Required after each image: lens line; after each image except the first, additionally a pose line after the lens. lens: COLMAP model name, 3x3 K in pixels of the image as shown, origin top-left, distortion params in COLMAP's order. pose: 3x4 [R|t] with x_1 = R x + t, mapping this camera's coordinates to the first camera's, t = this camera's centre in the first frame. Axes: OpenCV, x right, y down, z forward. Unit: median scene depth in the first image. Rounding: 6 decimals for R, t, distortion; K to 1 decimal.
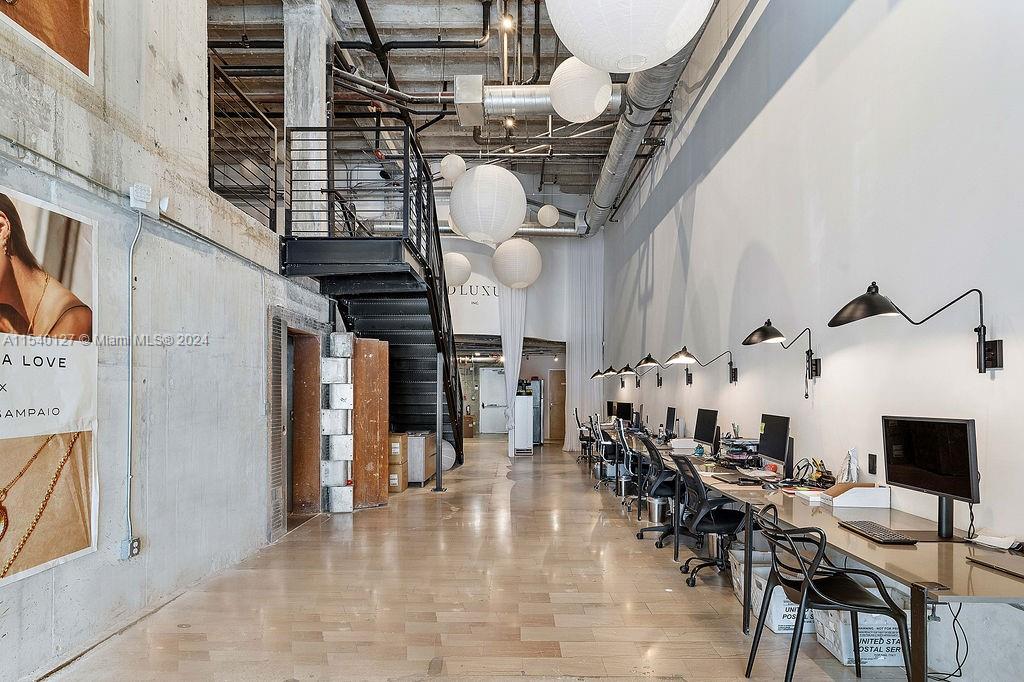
lens RADIAL K [[557.5, 0, 516.1], [0, 557.5, 387.9], [0, 0, 1]] dist [0.007833, 0.001422]
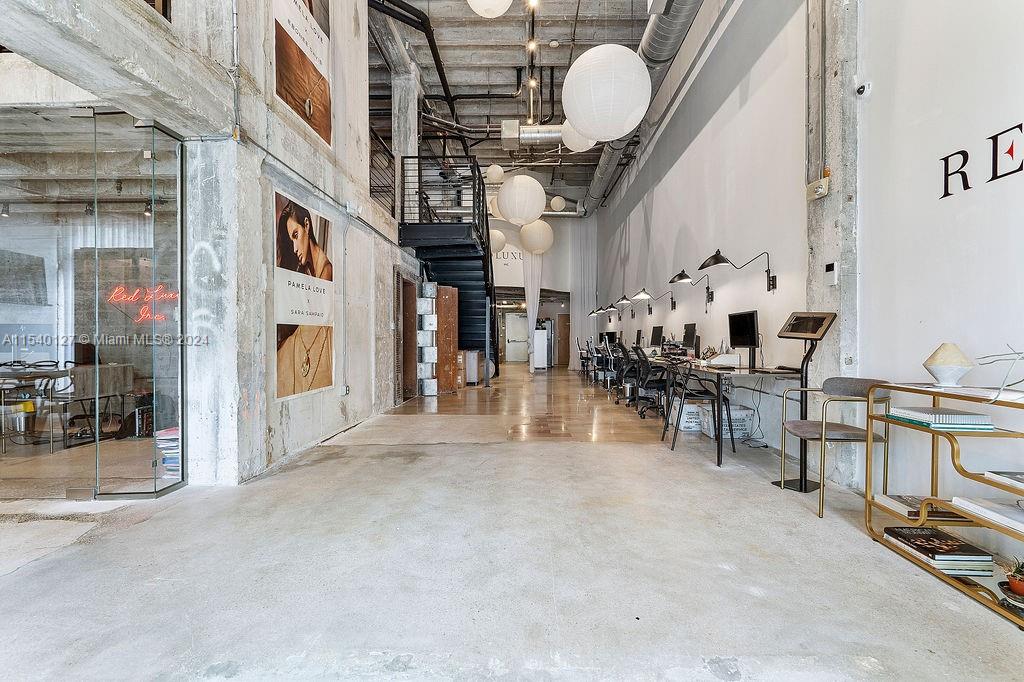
lens RADIAL K [[487.9, 0, 518.3], [0, 487.9, 347.3], [0, 0, 1]] dist [-0.002532, 0.004059]
pose [[0.999936, -0.003136, -0.010875, -0.041175], [0.003249, 0.999941, 0.010322, 0.063767], [0.010842, -0.010357, 0.999888, -0.338037]]
